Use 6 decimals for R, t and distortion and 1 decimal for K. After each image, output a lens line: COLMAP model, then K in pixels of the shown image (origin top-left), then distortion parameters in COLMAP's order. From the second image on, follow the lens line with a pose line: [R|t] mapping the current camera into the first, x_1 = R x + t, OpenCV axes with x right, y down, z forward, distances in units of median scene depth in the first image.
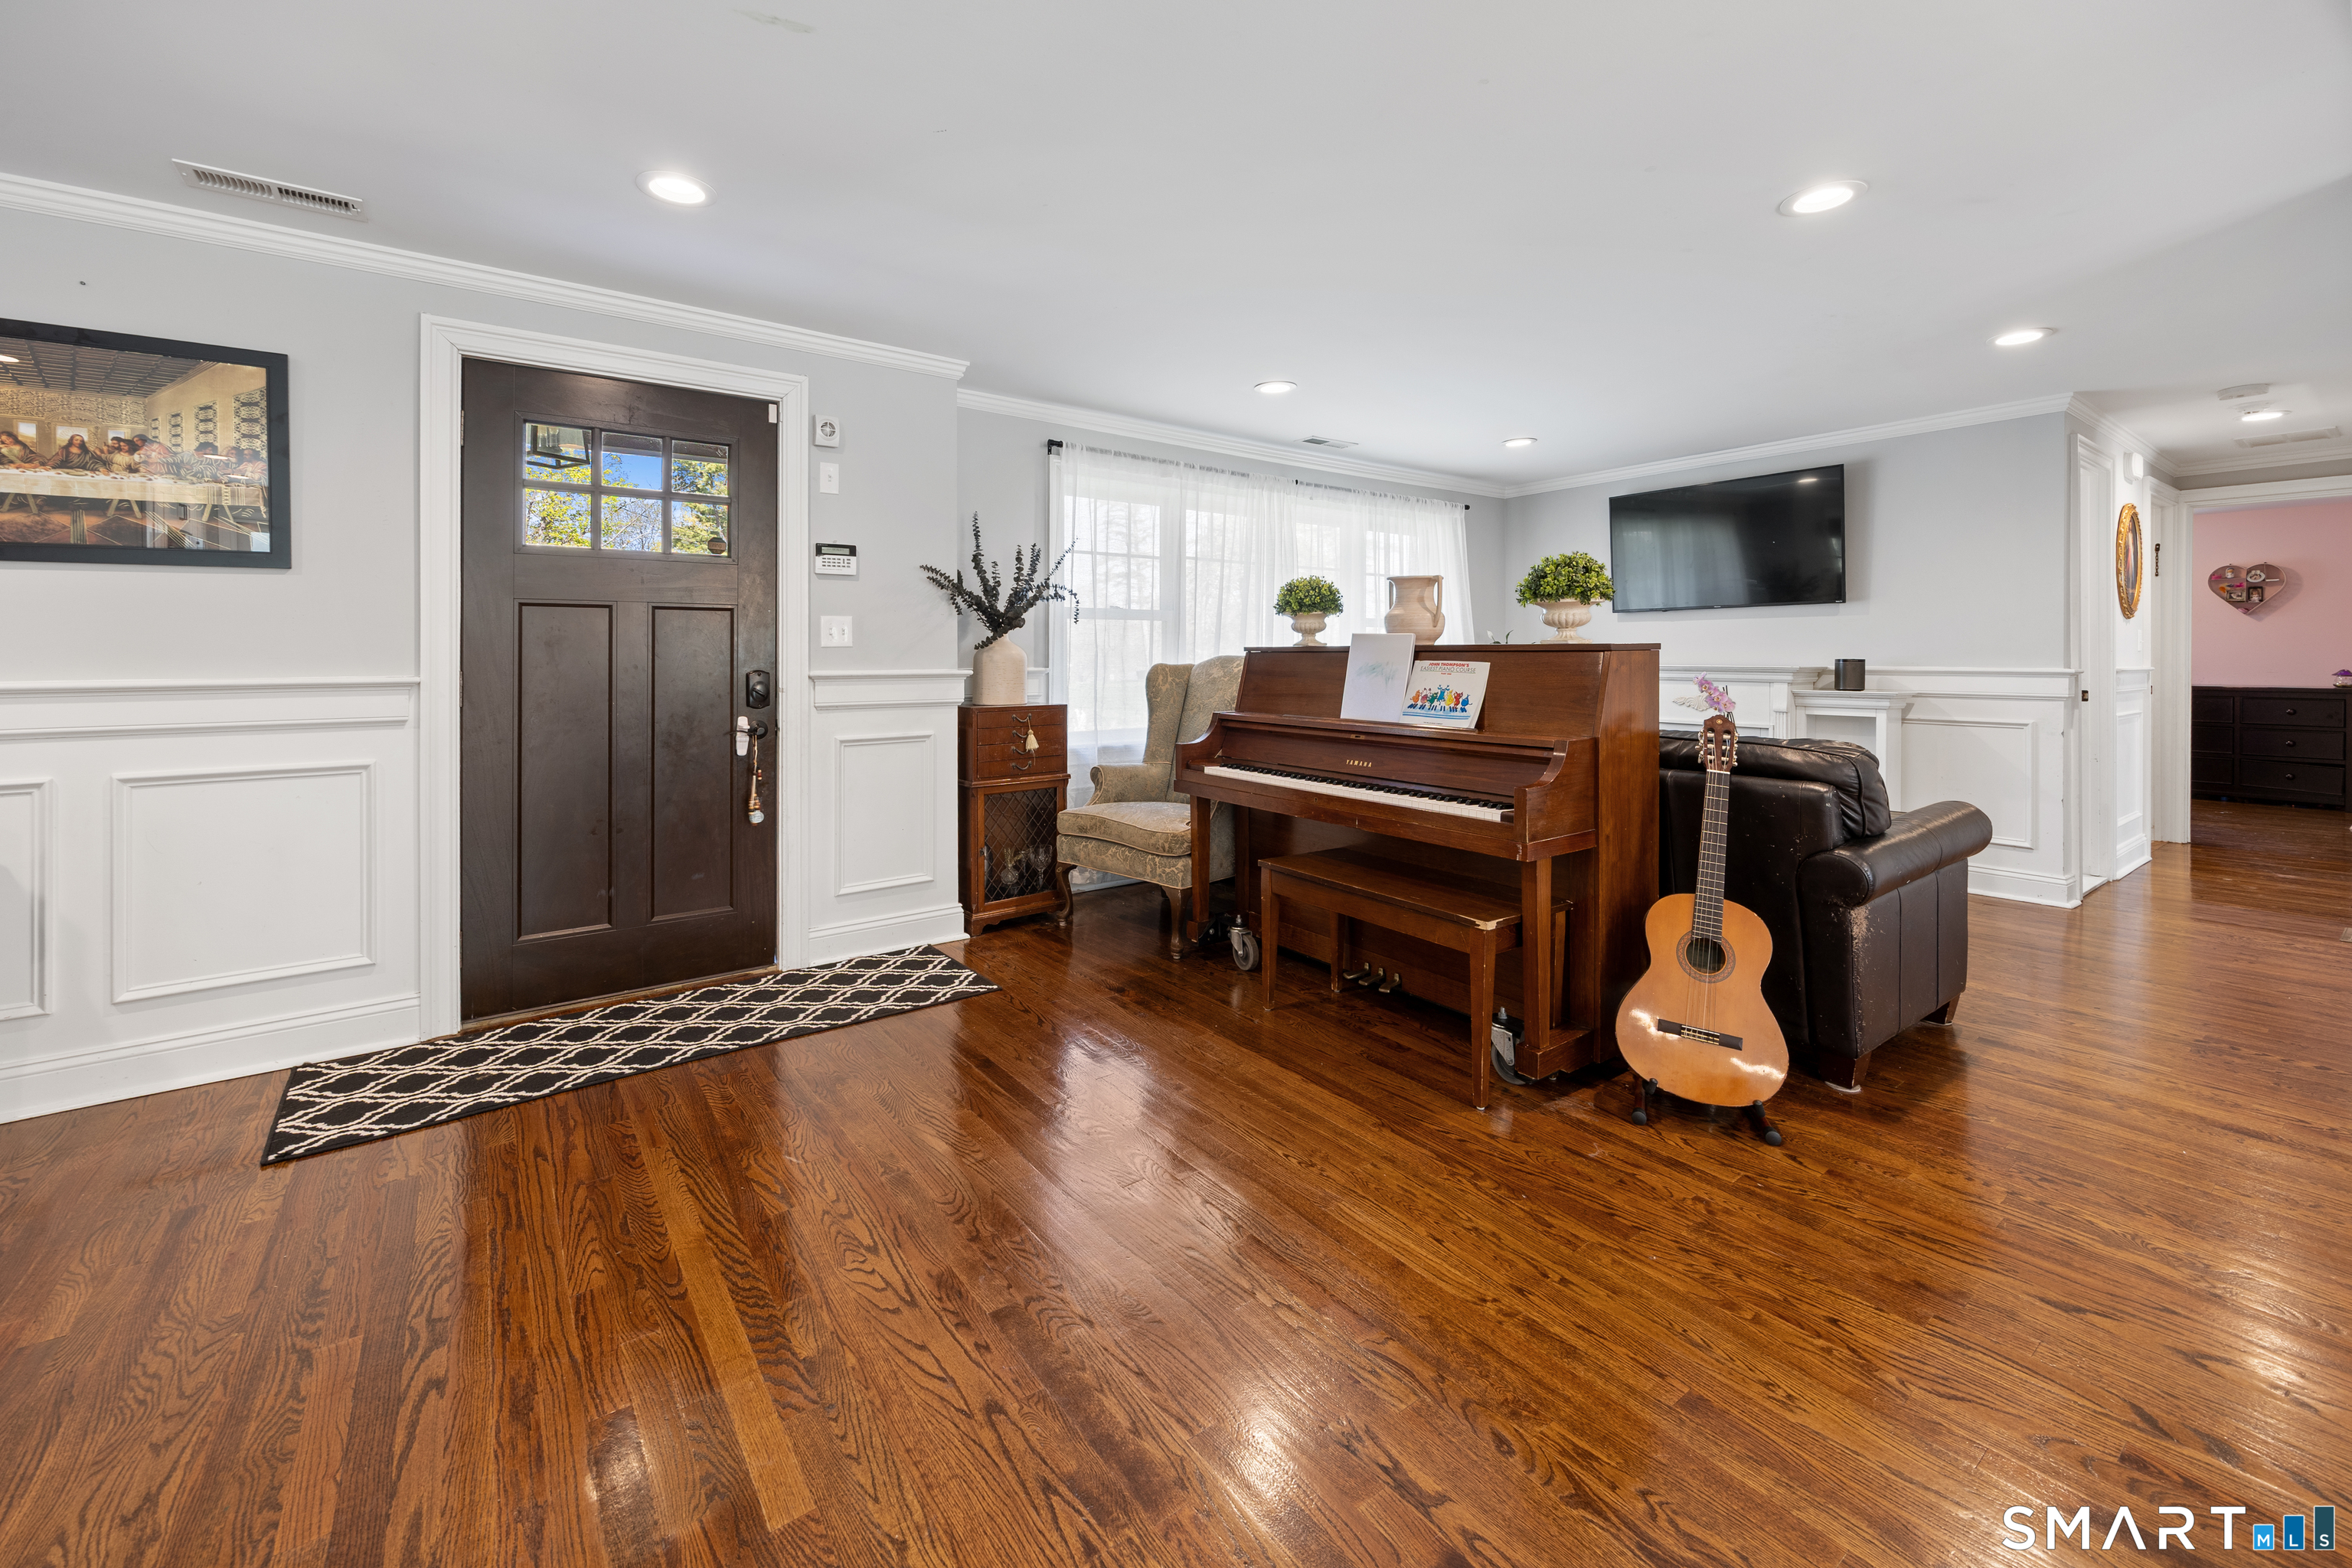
lens RADIAL K [[946.3, 0, 1172.0], [0, 946.3, 664.1], [0, 0, 1]] dist [-0.000122, -0.000017]
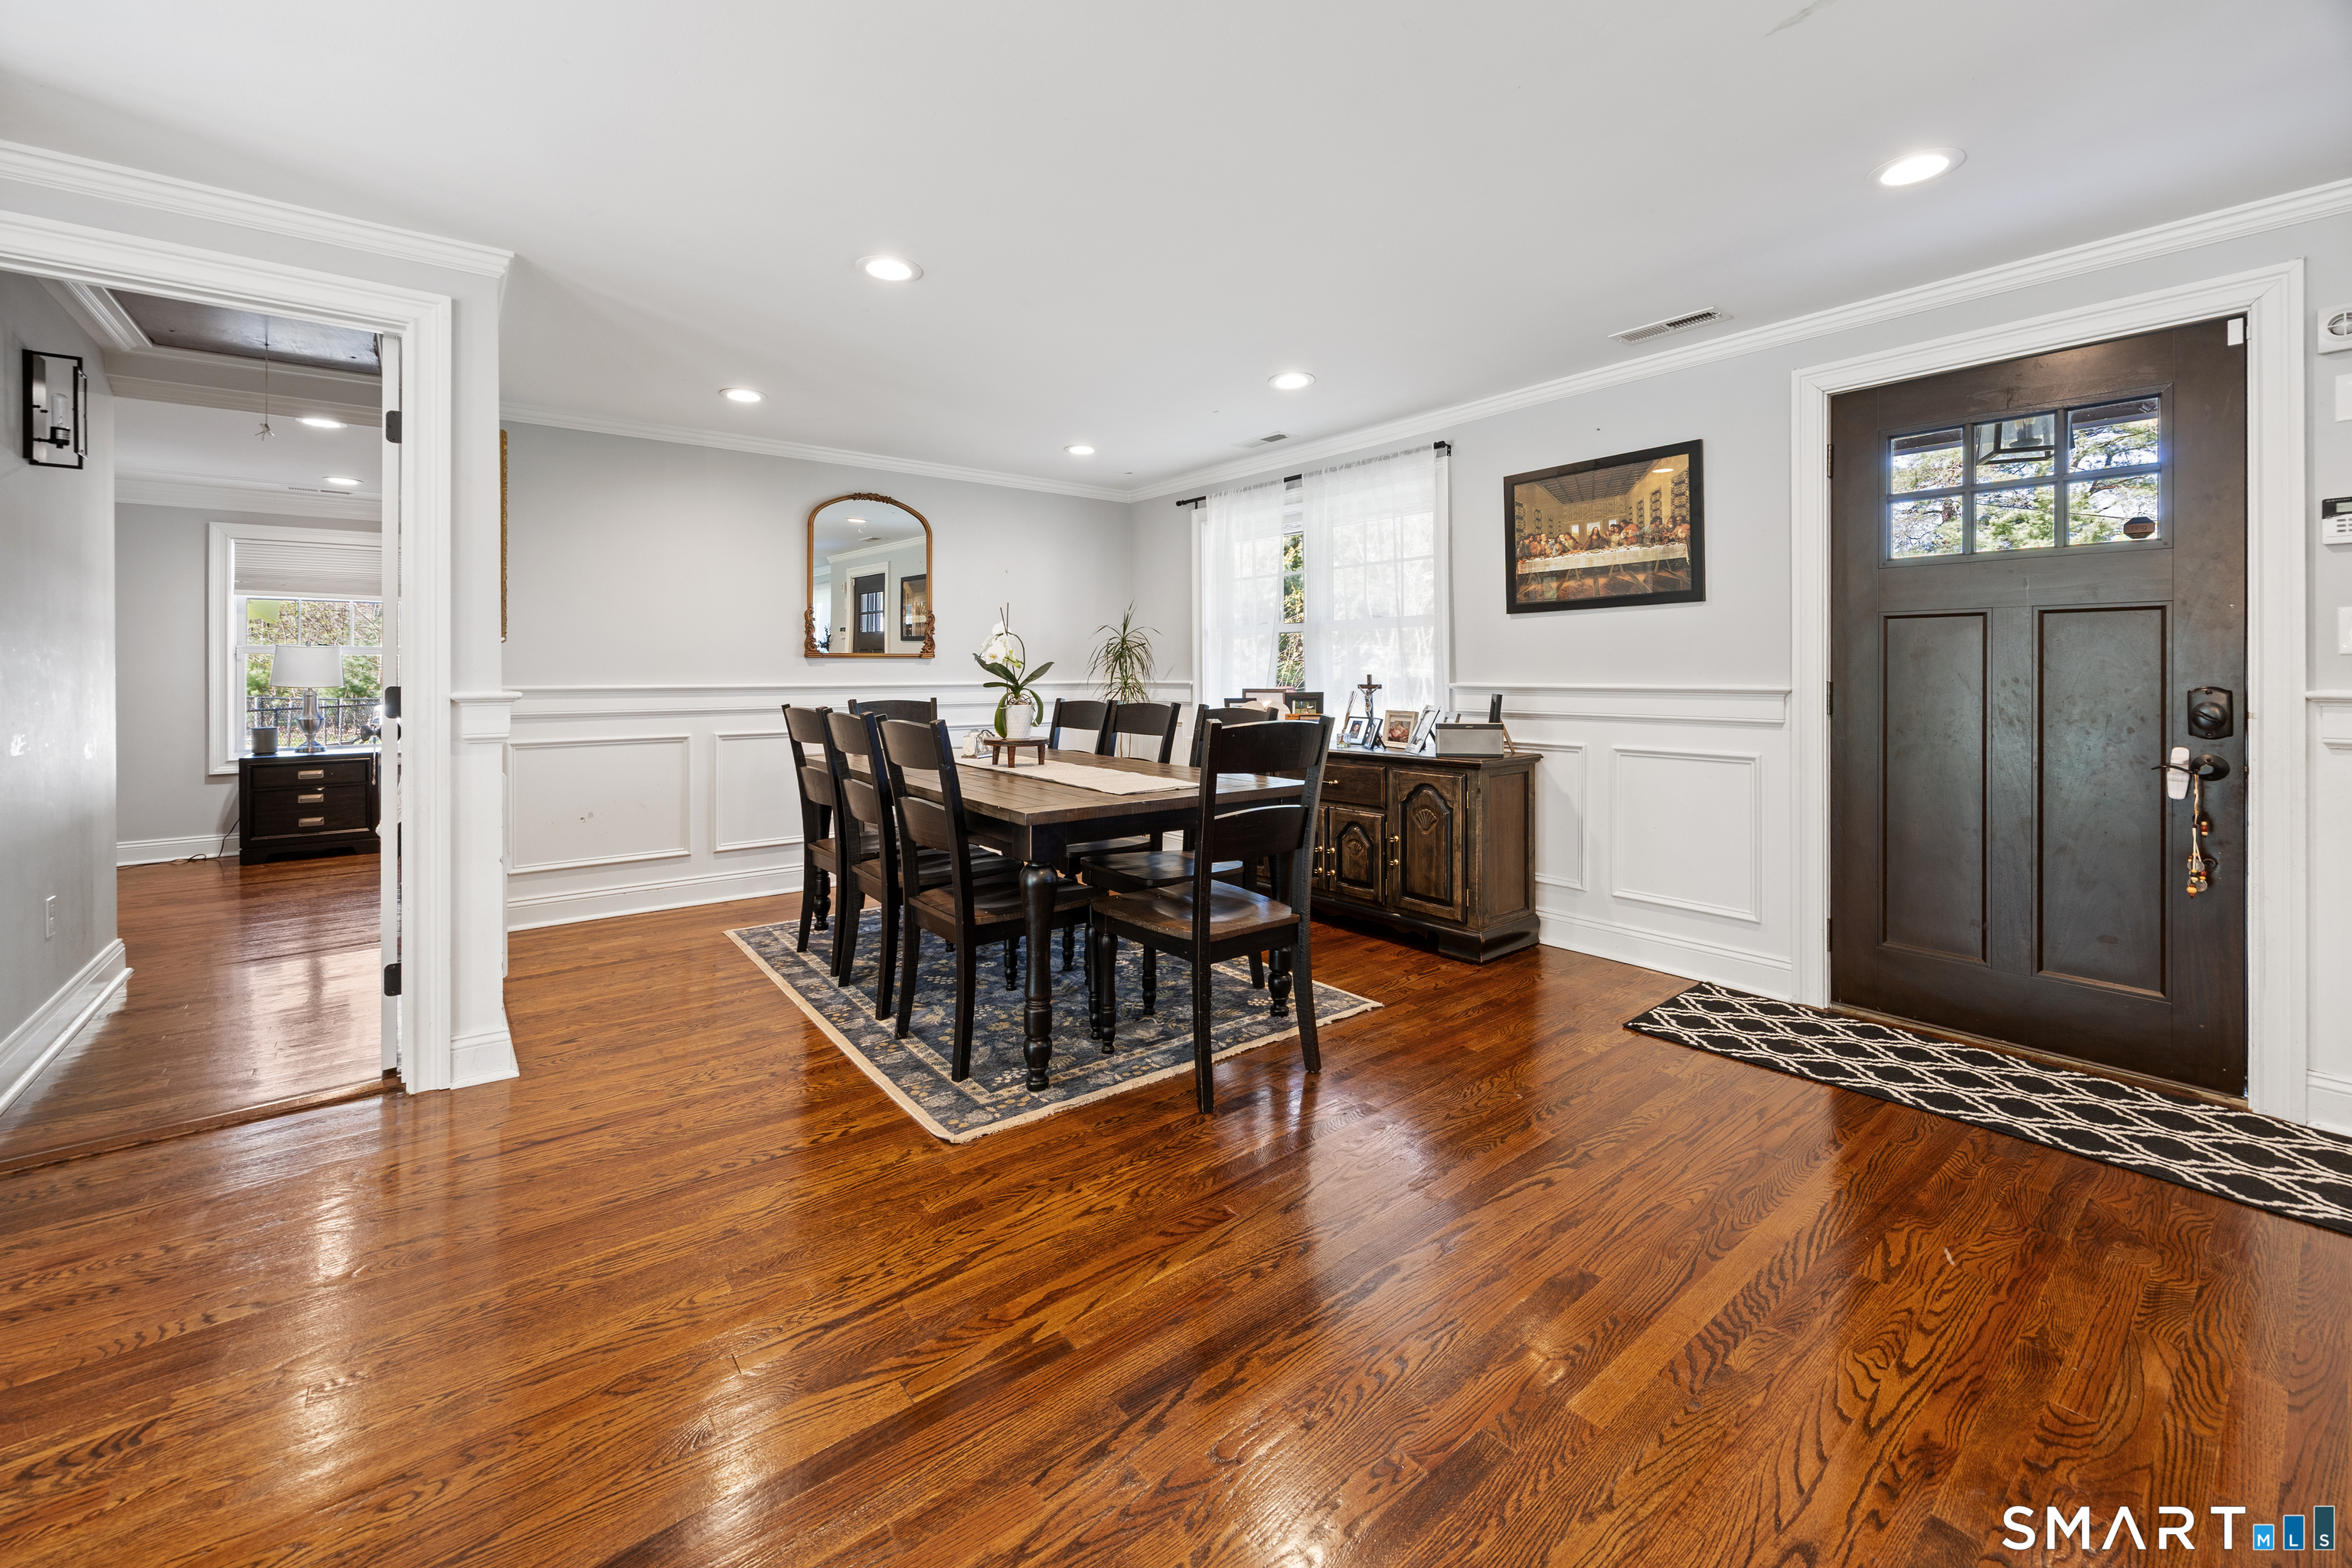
lens RADIAL K [[946.3, 0, 1172.0], [0, 946.3, 664.1], [0, 0, 1]] dist [-0.000122, -0.000017]
pose [[0.036570, -0.003576, -0.999325, 0.353221], [-0.008387, 0.999957, -0.003885, -0.002160], [0.999296, 0.008523, 0.036539, 0.215314]]
